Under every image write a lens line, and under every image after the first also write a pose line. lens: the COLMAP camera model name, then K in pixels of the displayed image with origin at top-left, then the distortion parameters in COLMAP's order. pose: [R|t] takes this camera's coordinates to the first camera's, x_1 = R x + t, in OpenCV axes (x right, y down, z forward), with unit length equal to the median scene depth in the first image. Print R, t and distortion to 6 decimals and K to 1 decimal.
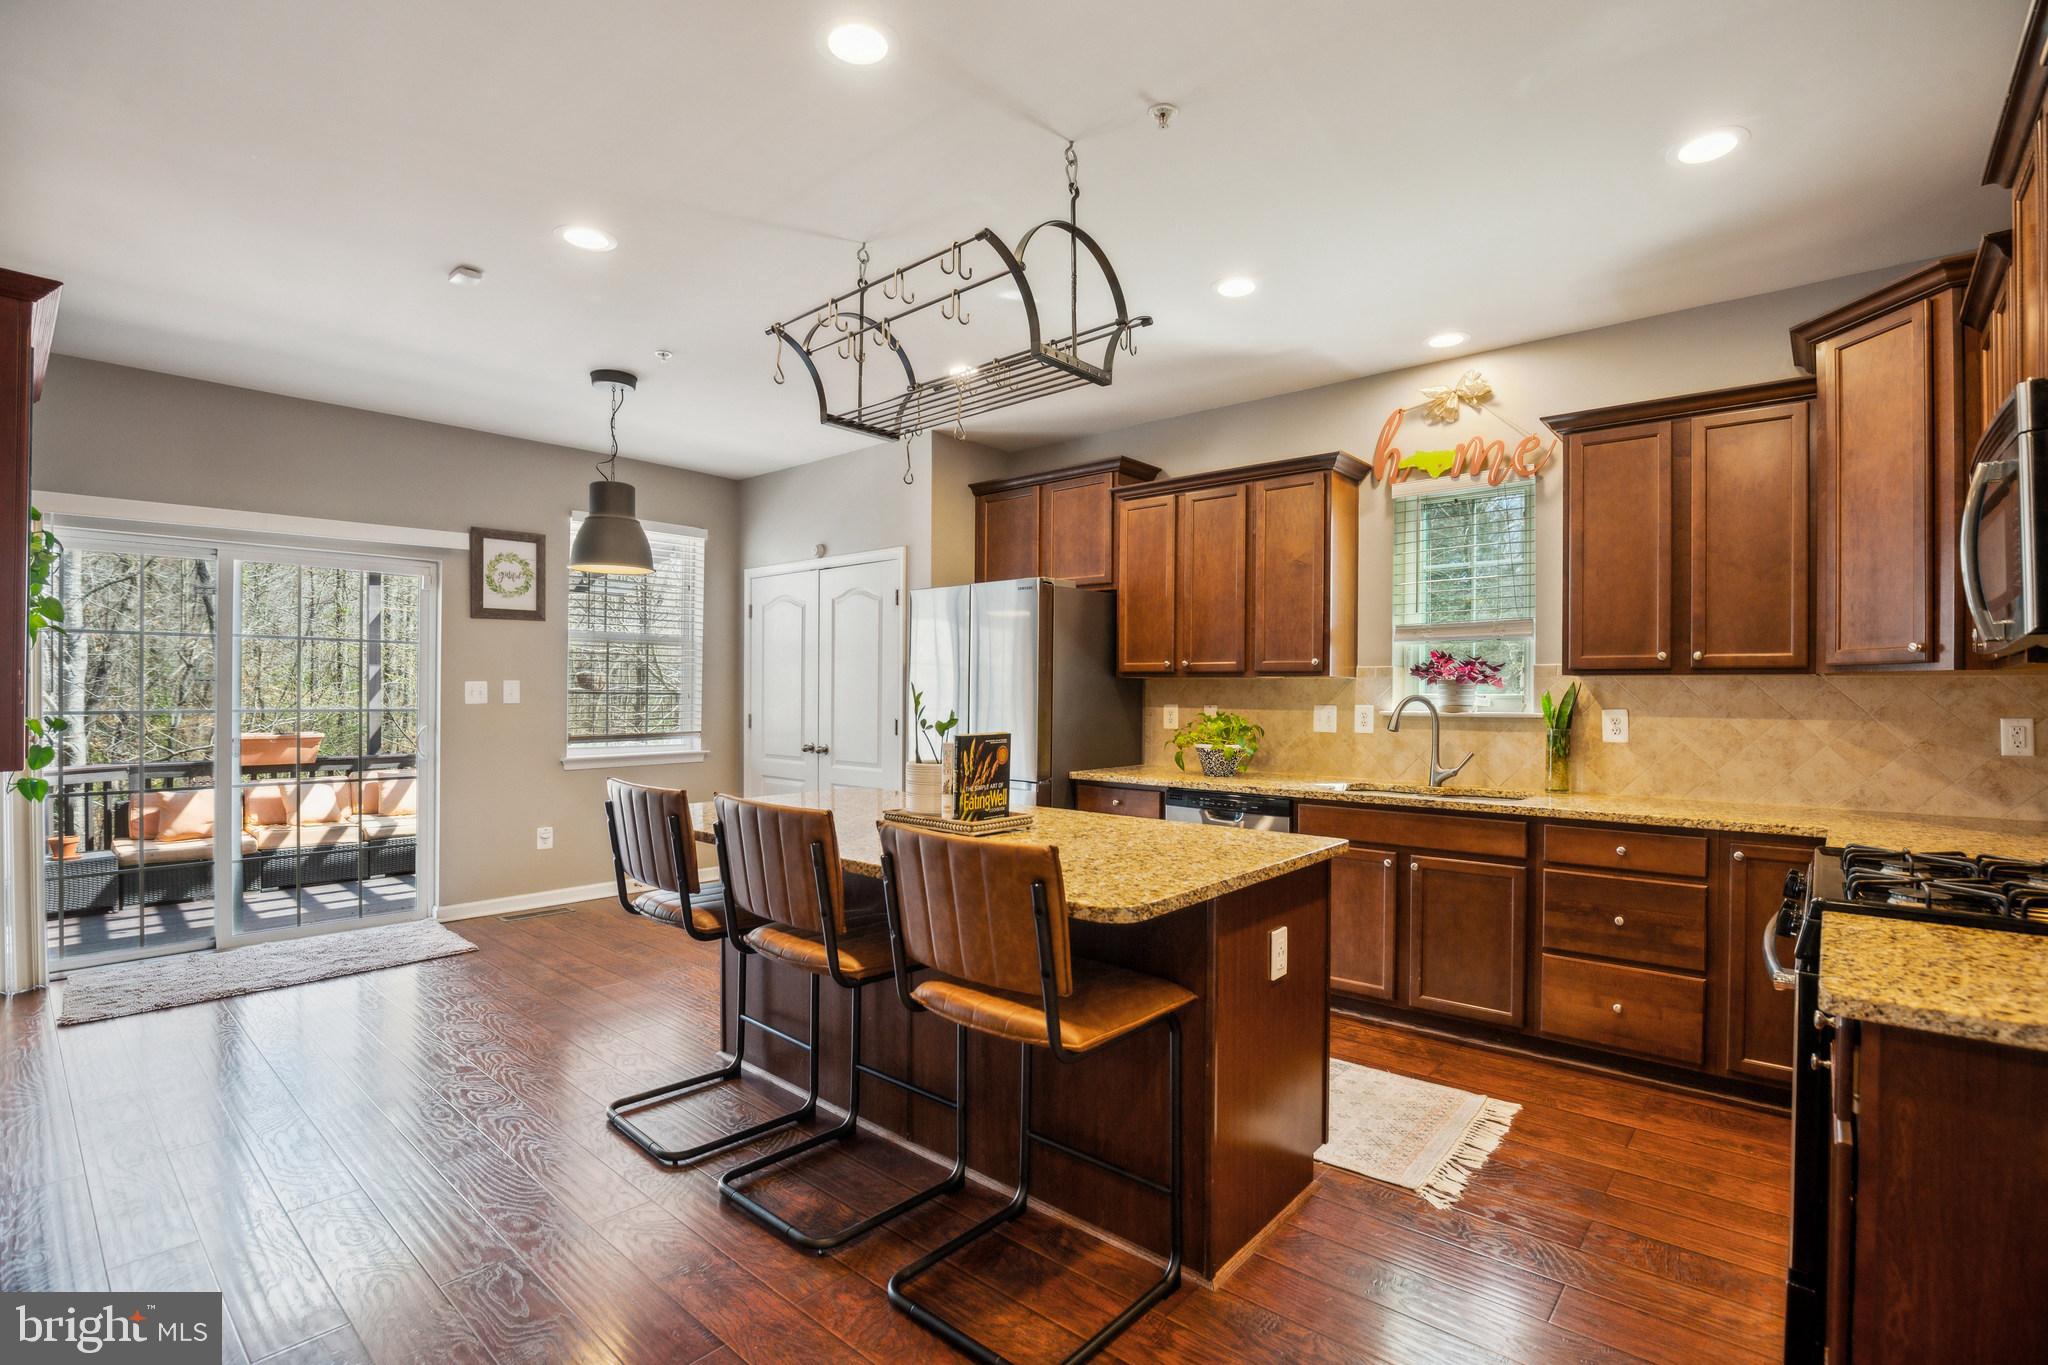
lens RADIAL K [[941.0, 0, 1005.8], [0, 941.0, 713.2], [0, 0, 1]] dist [-0.055403, 0.014145]
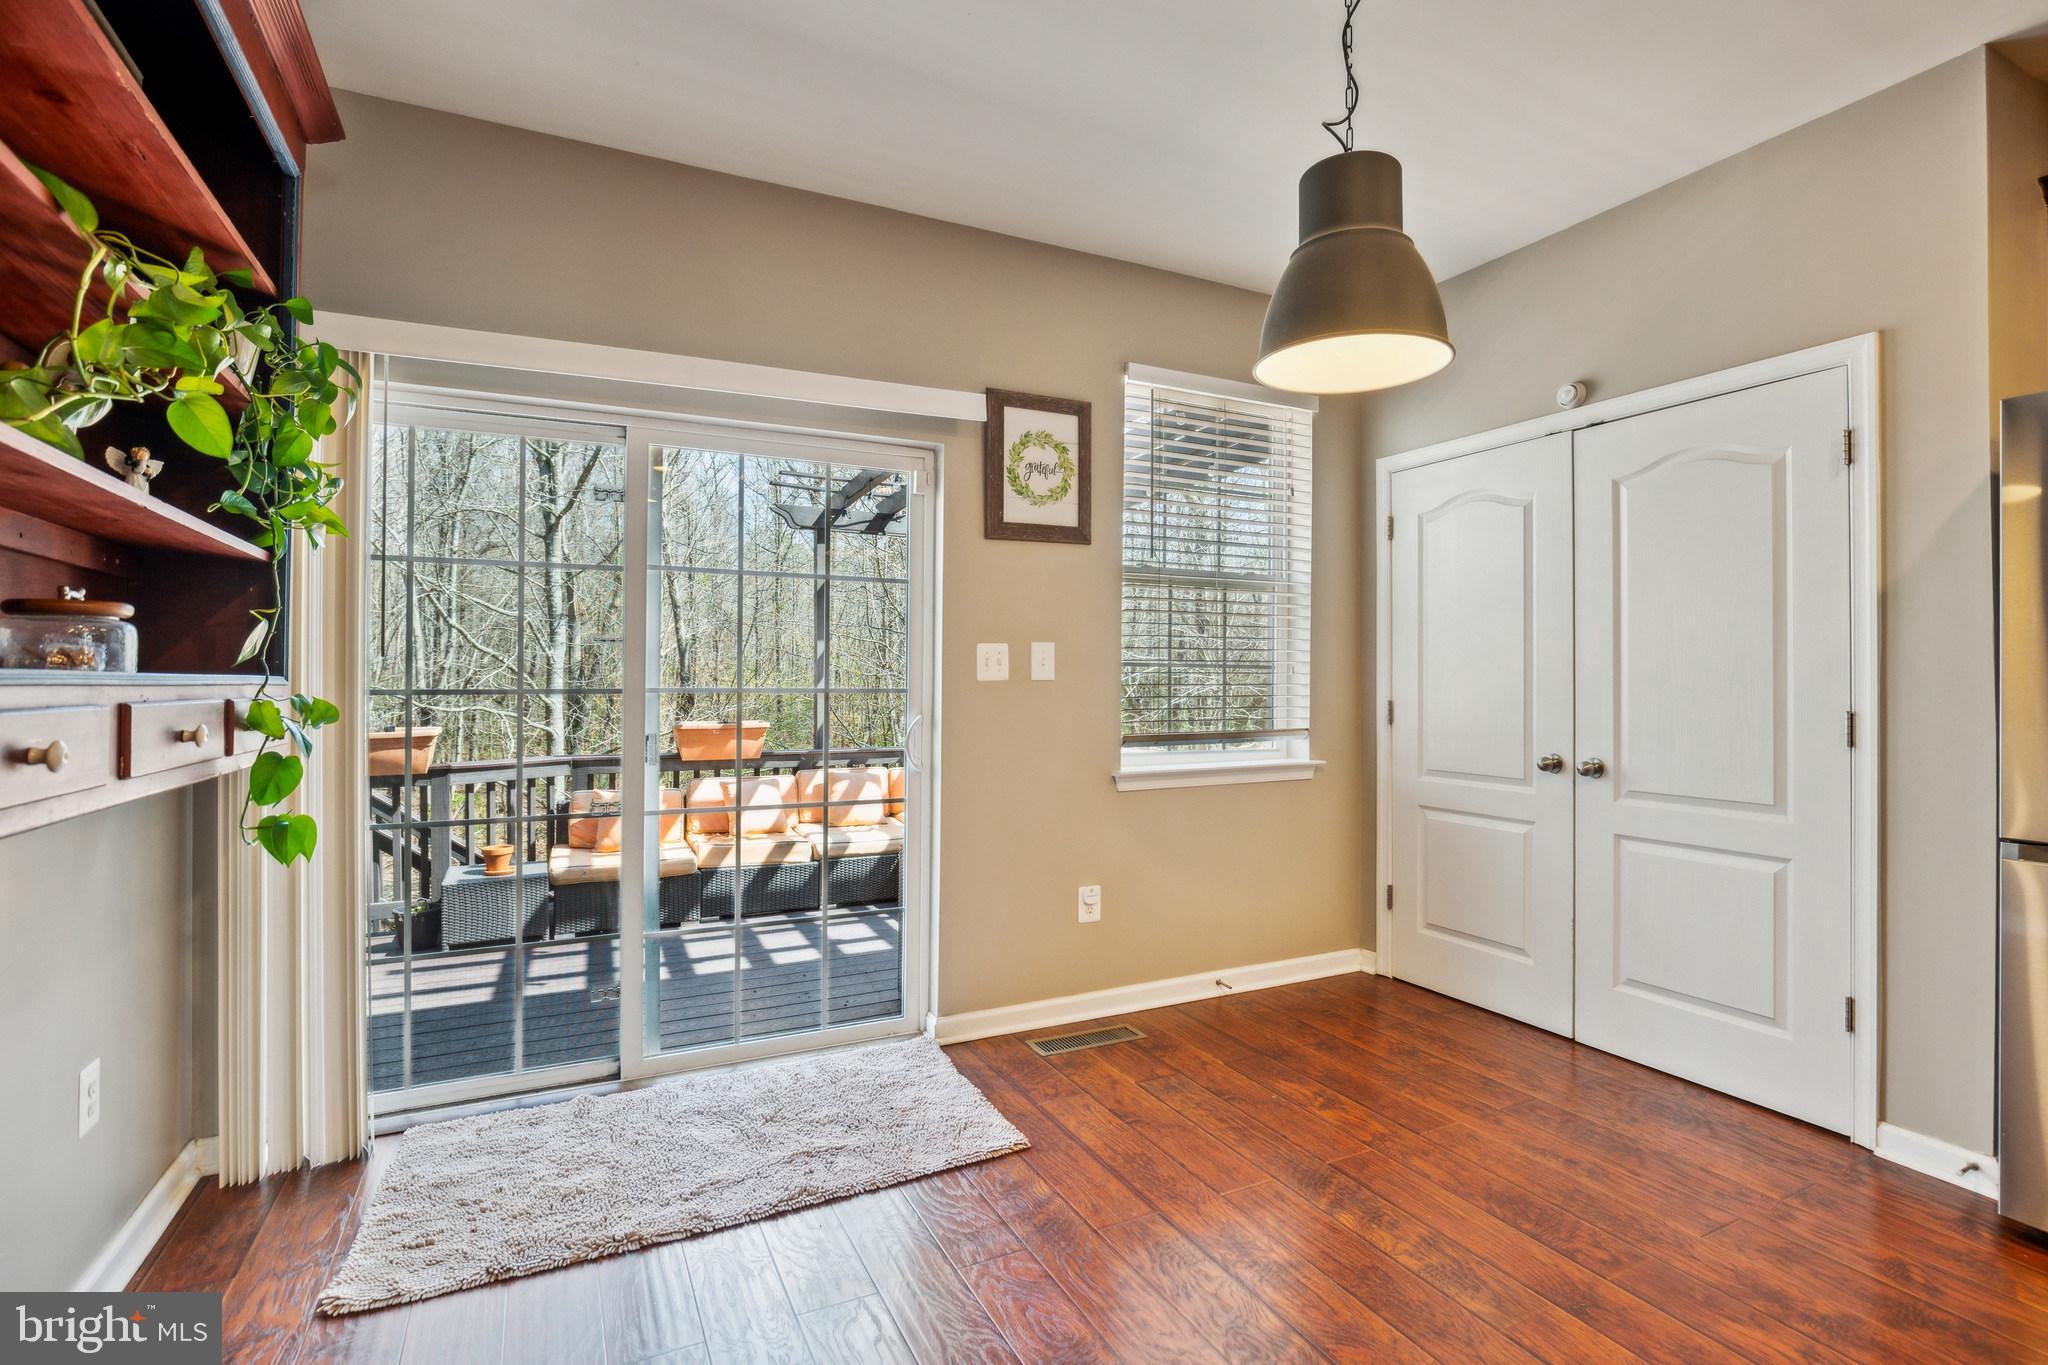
lens RADIAL K [[938.6, 0, 1013.8], [0, 938.6, 714.2], [0, 0, 1]] dist [-0.015377, 0.000358]
pose [[0.928694, 0.009457, -0.370726, -0.307503], [-0.005702, 0.999921, 0.011223, 0.004289], [0.370803, -0.008309, 0.928674, 0.403201]]
